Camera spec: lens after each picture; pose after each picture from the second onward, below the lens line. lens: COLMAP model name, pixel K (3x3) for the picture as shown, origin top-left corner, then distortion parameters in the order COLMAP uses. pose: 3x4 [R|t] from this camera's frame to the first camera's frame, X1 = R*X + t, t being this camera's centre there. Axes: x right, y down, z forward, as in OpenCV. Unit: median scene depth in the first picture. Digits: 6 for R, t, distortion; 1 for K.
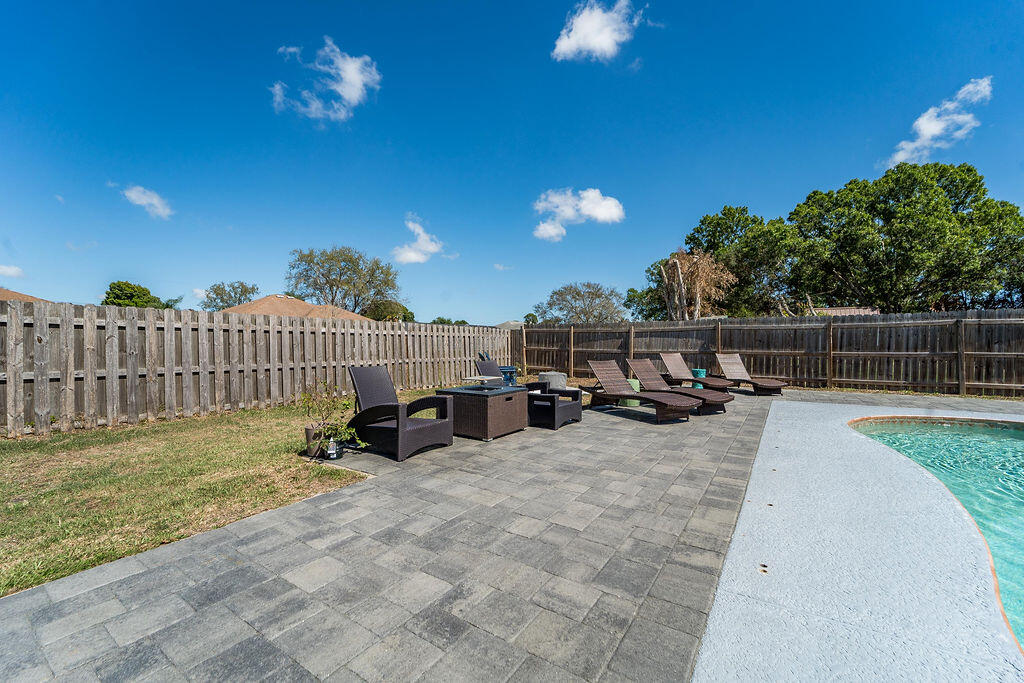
lens RADIAL K [[430.8, 0, 524.7], [0, 430.8, 348.0], [0, 0, 1]] dist [0.006810, 0.000223]
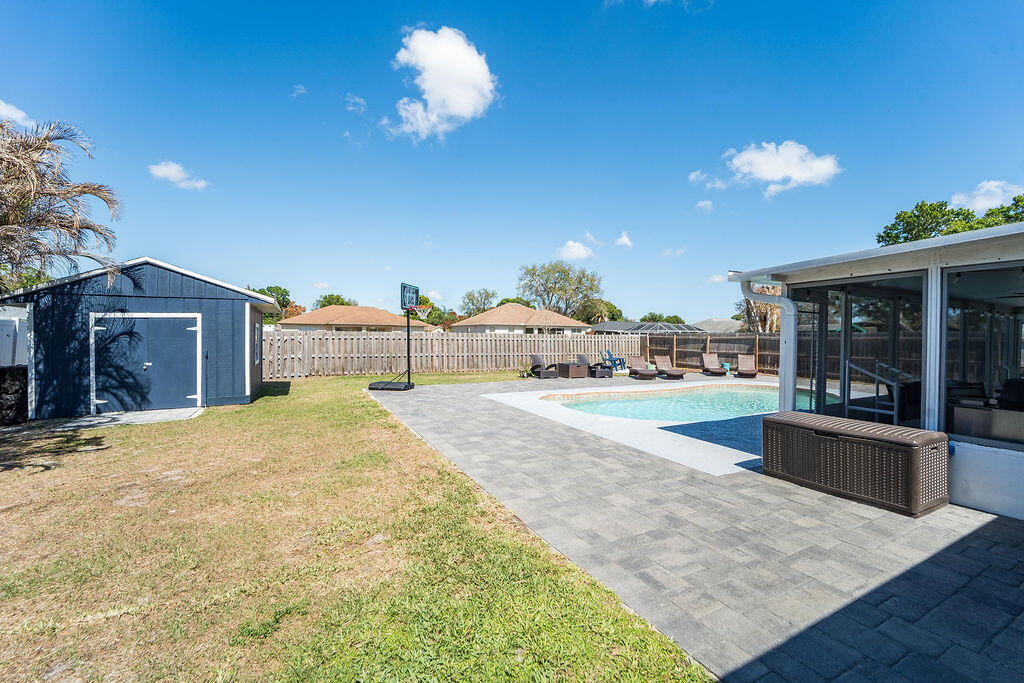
lens RADIAL K [[430.8, 0, 522.4], [0, 430.8, 335.0], [0, 0, 1]] dist [0.006810, 0.000223]
pose [[0.882583, 0.005505, -0.470125, 0.434837], [-0.014615, 0.999769, -0.015730, -0.021475], [0.469930, 0.020754, 0.882460, -0.784126]]
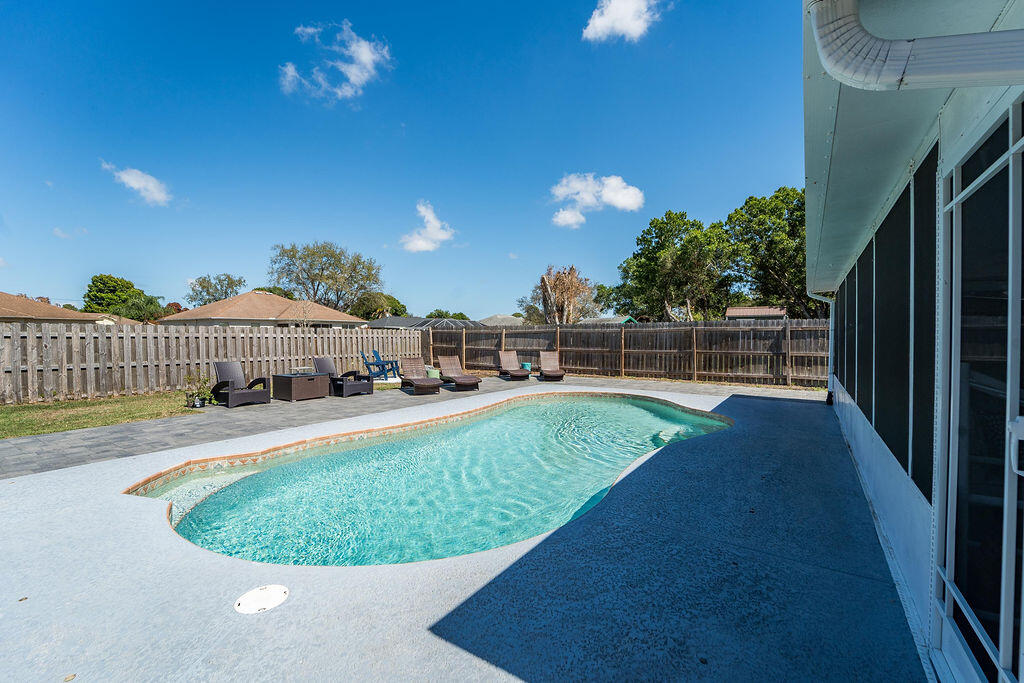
lens RADIAL K [[448.5, 0, 530.1], [0, 448.5, 348.3], [0, 0, 1]] dist [0.008700, 0.000286]
pose [[0.999991, -0.001283, 0.003930, 0.360697], [0.001219, 0.999867, 0.016267, -0.017512], [-0.003951, -0.016262, 0.999860, -0.365548]]
